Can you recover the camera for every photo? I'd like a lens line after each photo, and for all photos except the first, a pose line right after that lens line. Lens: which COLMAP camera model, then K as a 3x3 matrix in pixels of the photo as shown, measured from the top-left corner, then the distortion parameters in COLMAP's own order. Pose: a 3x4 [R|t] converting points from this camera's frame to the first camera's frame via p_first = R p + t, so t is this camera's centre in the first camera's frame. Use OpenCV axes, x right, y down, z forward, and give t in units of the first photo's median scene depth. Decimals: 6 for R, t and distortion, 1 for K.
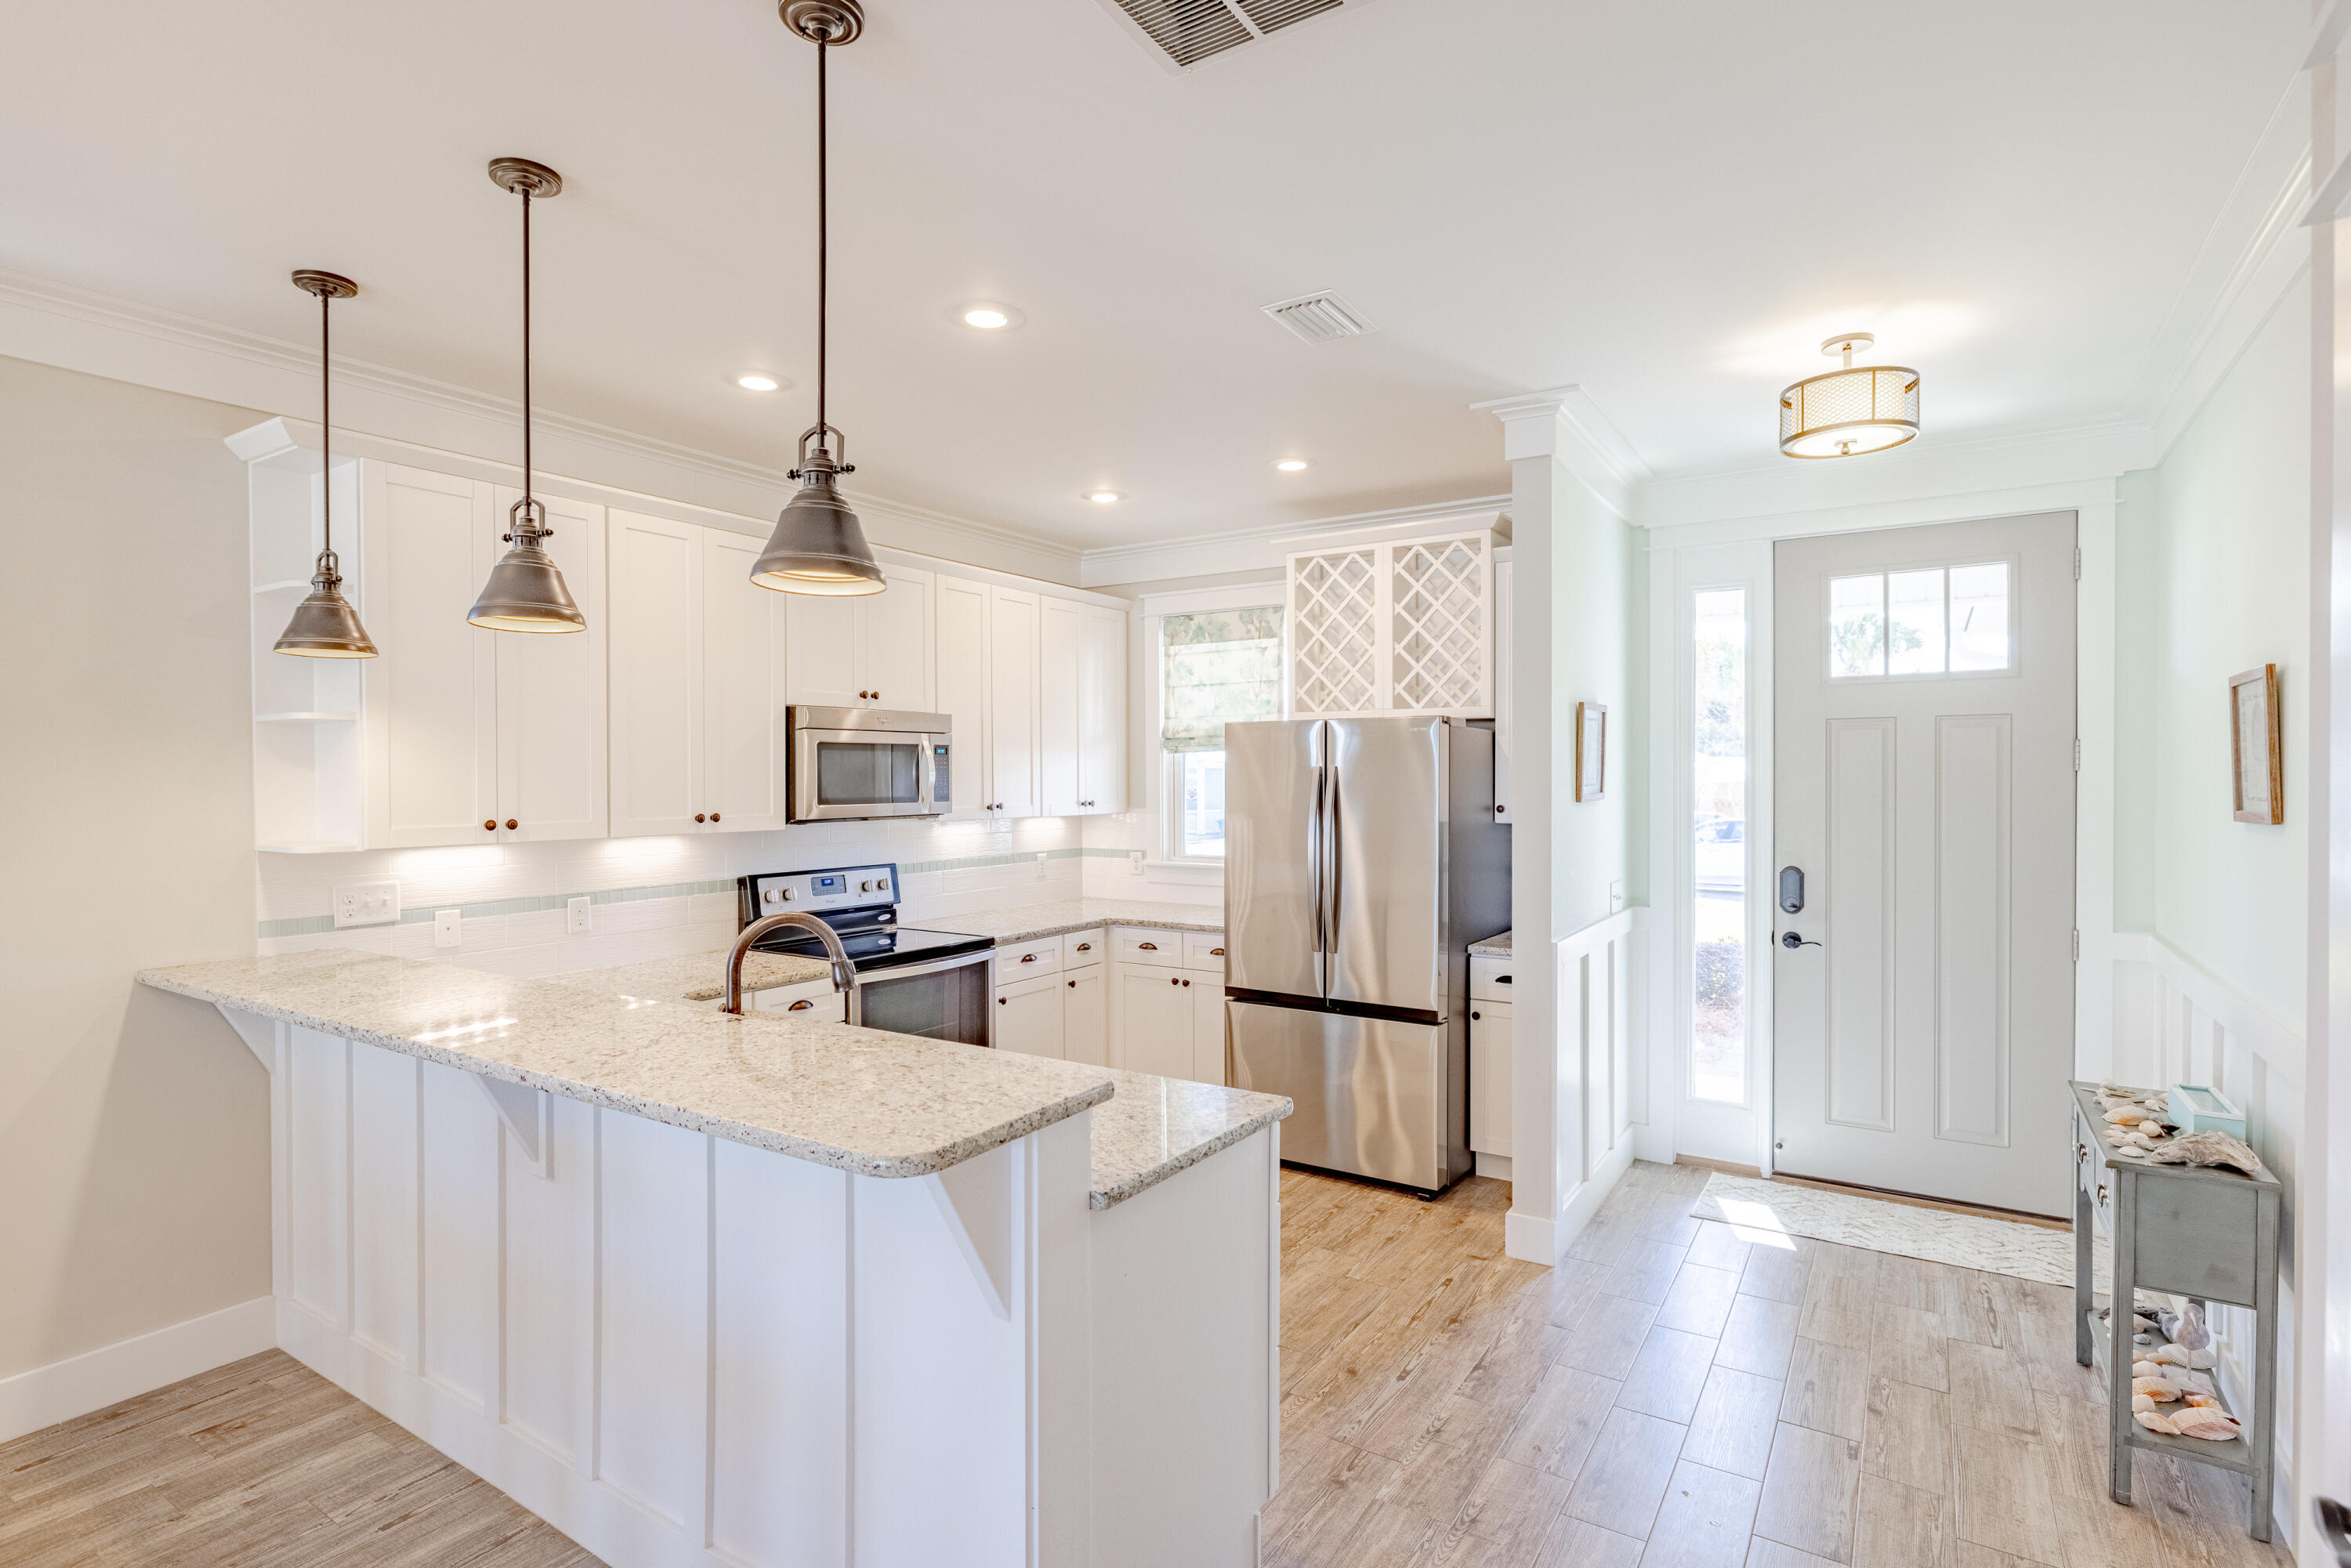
lens RADIAL K [[1145.5, 0, 1176.1], [0, 1145.5, 789.9], [0, 0, 1]] dist [-0.002573, 0.000566]
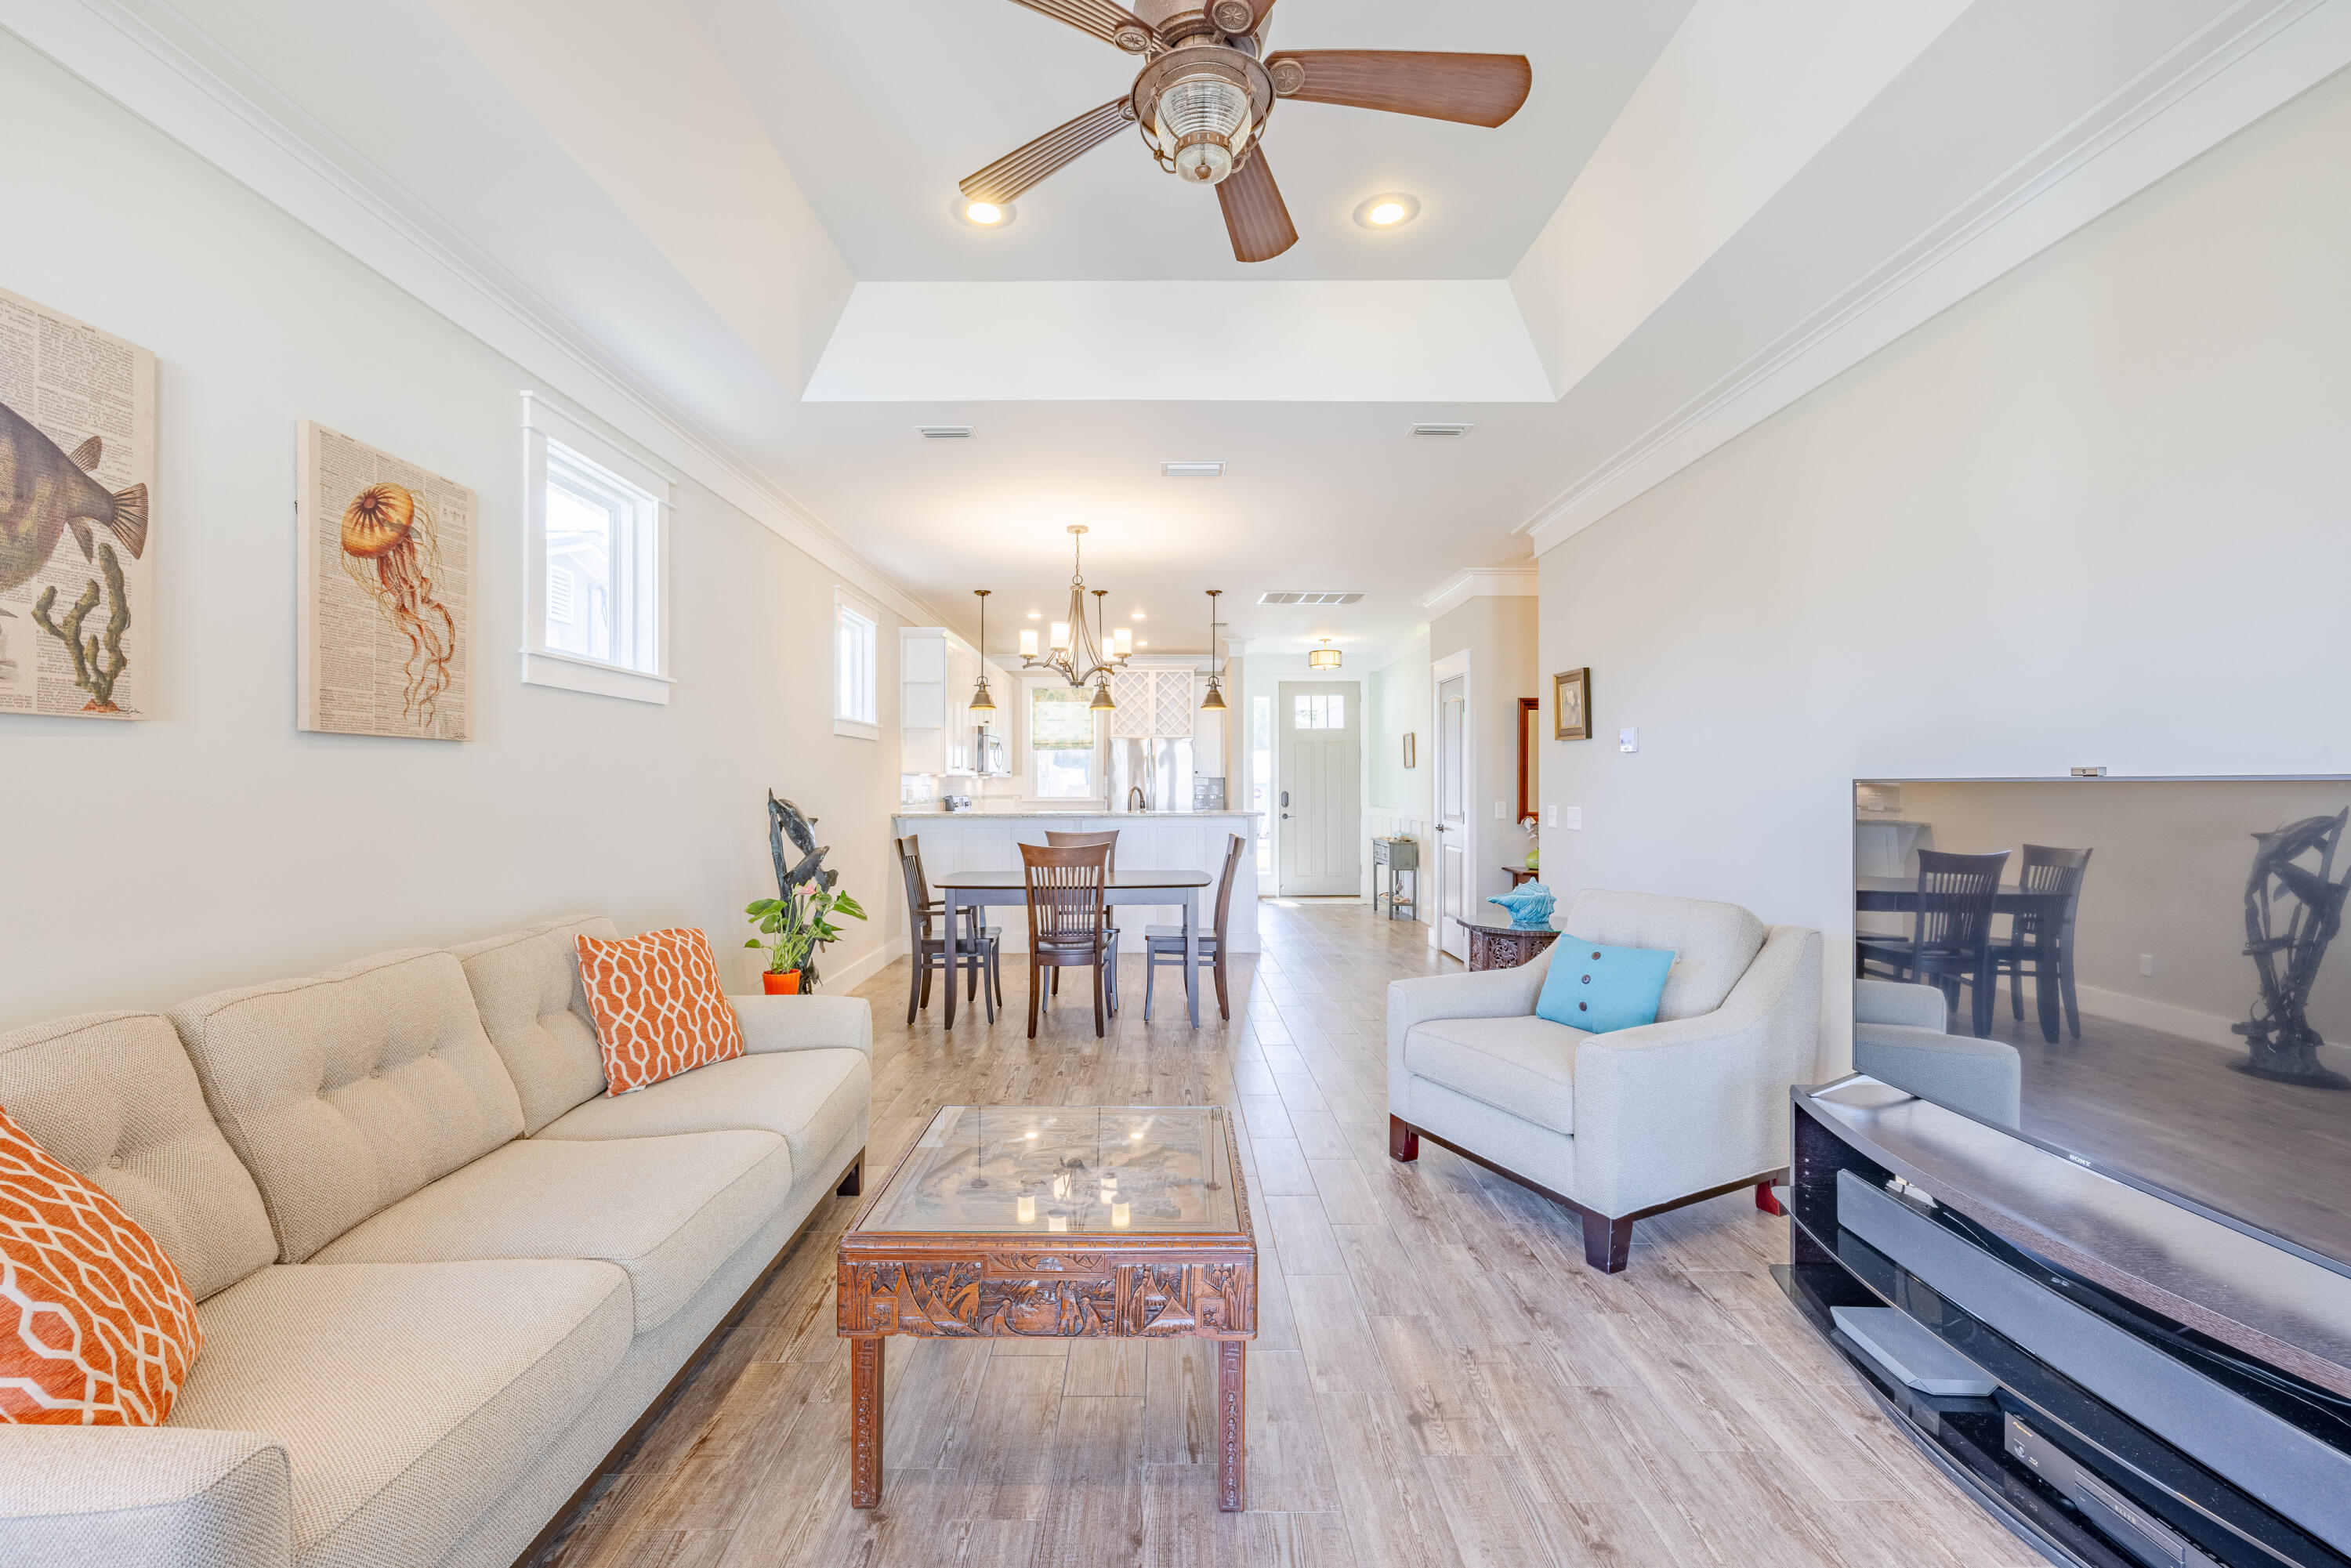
lens RADIAL K [[991.5, 0, 1174.8], [0, 991.5, 778.1], [0, 0, 1]] dist [-0.003134, 0.002497]
pose [[0.829282, 0.005503, 0.558804, -1.133945], [0.007020, 0.999770, -0.020262, 0.082007], [-0.558787, 0.020726, 0.829052, -0.971466]]
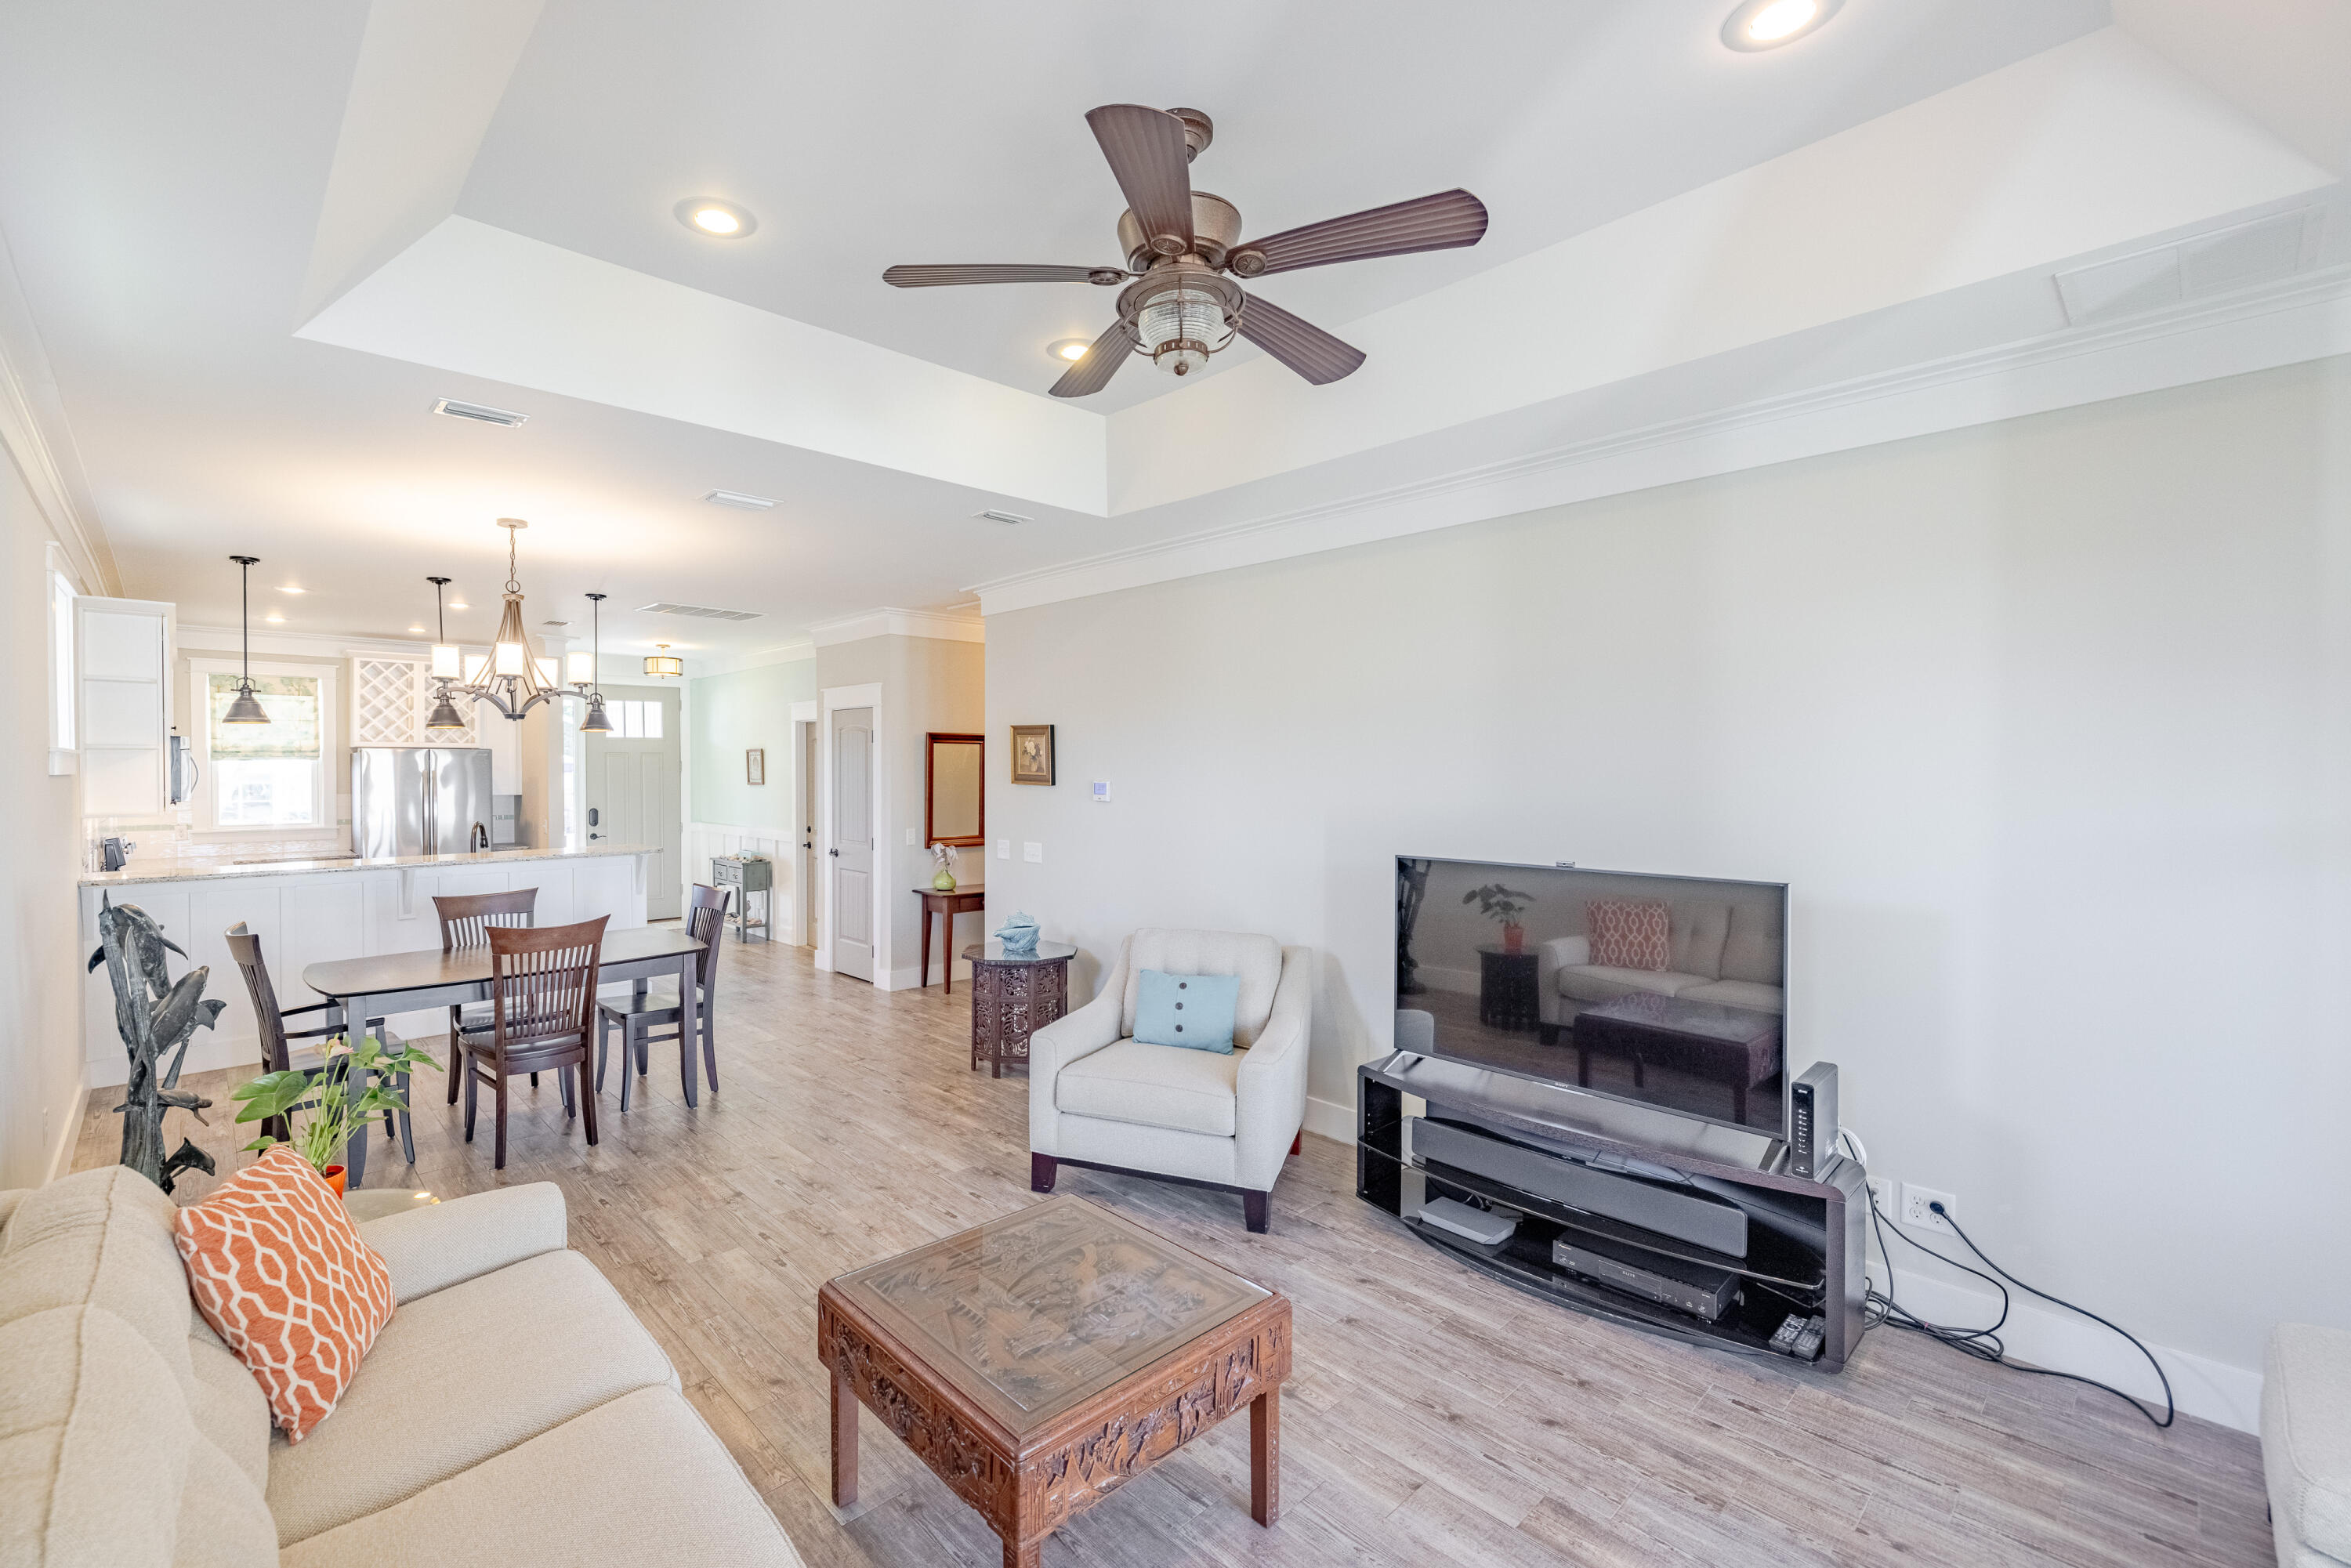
lens RADIAL K [[991.5, 0, 1102.9], [0, 991.5, 777.4], [0, 0, 1]] dist [-0.003134, 0.002497]
pose [[0.246397, -0.007188, 0.969142, -1.374804], [0.013546, 0.999900, 0.003972, 0.002564], [-0.969074, 0.012149, 0.246470, -0.693093]]
